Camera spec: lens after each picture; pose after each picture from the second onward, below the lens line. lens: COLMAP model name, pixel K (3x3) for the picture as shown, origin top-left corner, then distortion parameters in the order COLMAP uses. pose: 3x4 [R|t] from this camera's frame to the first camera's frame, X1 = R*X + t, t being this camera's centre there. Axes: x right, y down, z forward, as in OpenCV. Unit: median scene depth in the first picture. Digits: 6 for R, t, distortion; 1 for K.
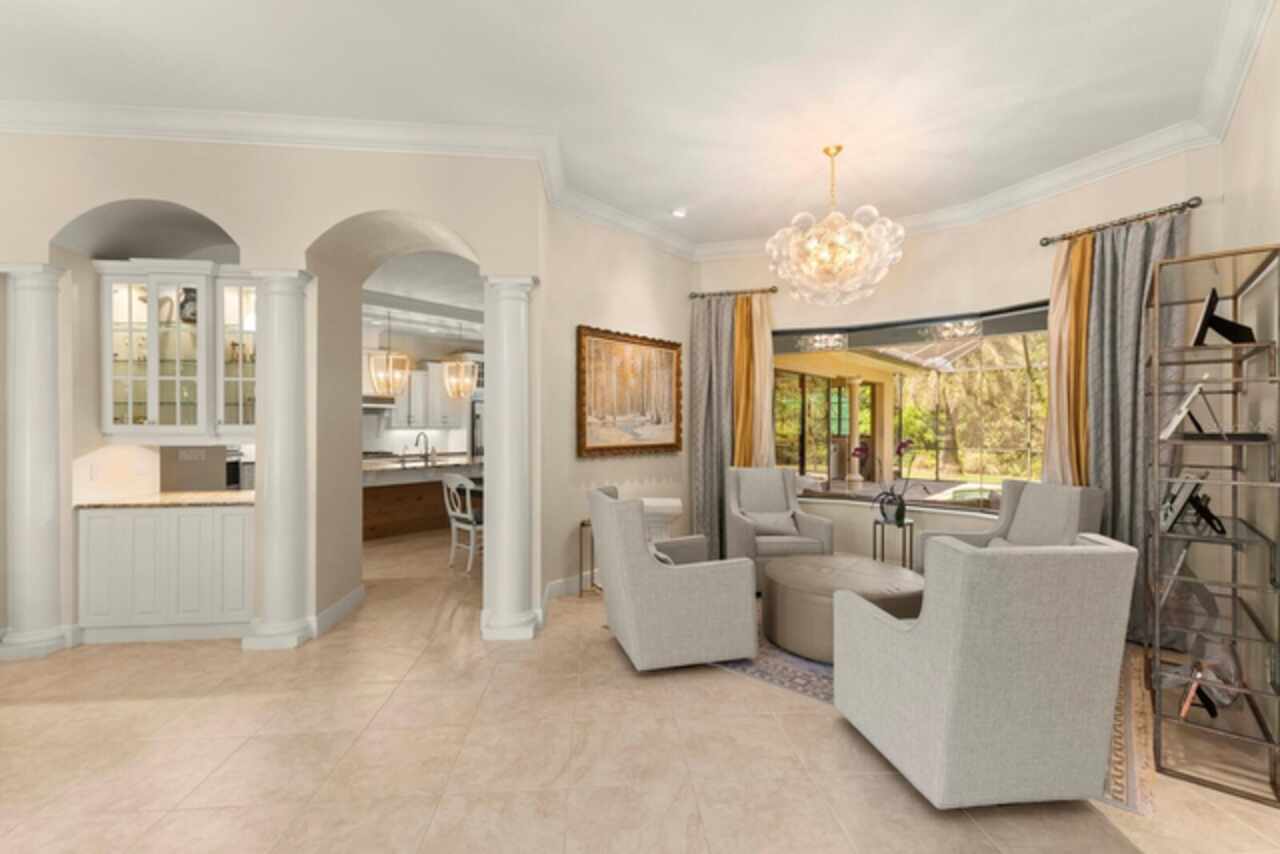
lens RADIAL K [[554.8, 0, 640.7], [0, 554.8, 424.3], [0, 0, 1]] dist [0.010448, -0.002036]
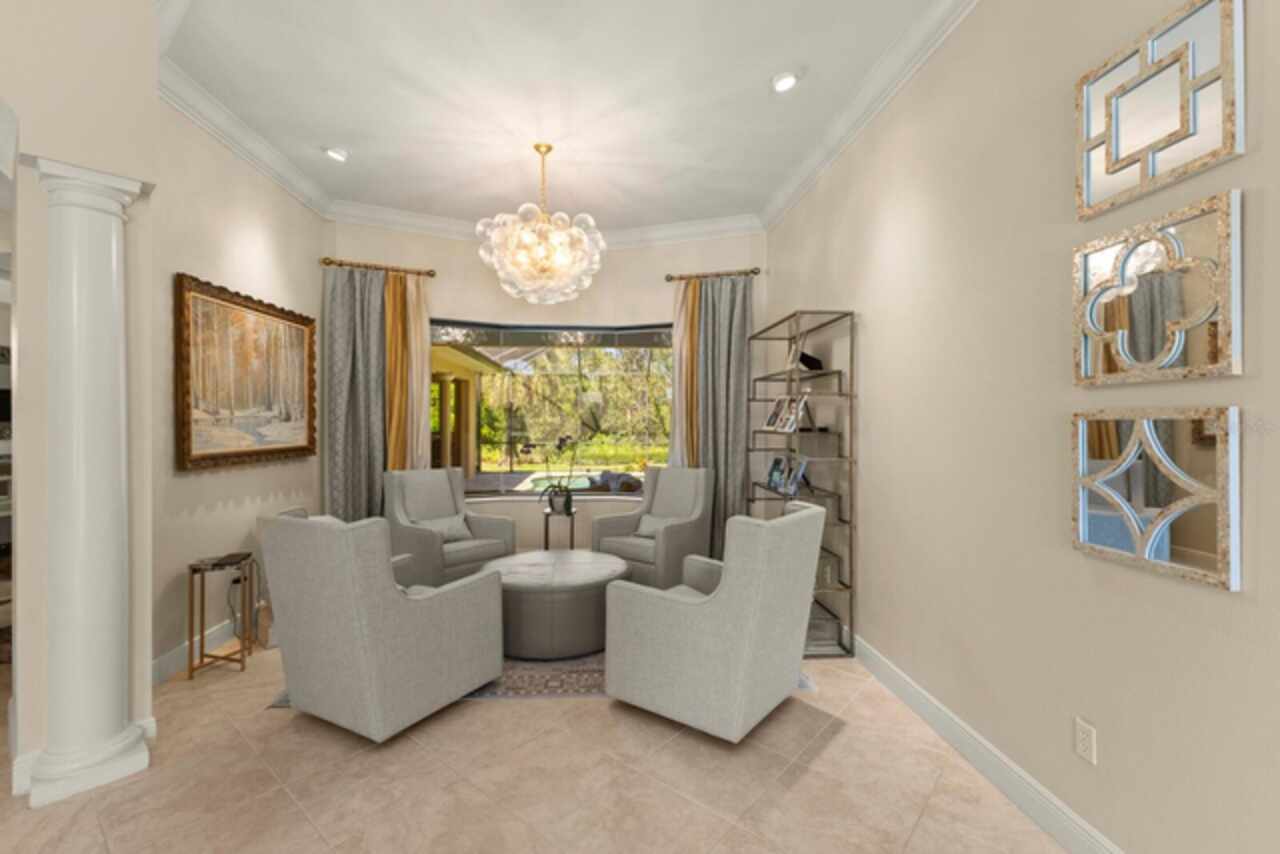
lens RADIAL K [[554.8, 0, 643.5], [0, 554.8, 423.8], [0, 0, 1]] dist [0.010448, -0.002036]
pose [[0.704172, -0.003855, 0.710019, -0.246863], [-0.000162, 0.999984, 0.005590, -0.001815], [-0.710029, -0.004051, 0.704160, 0.167121]]
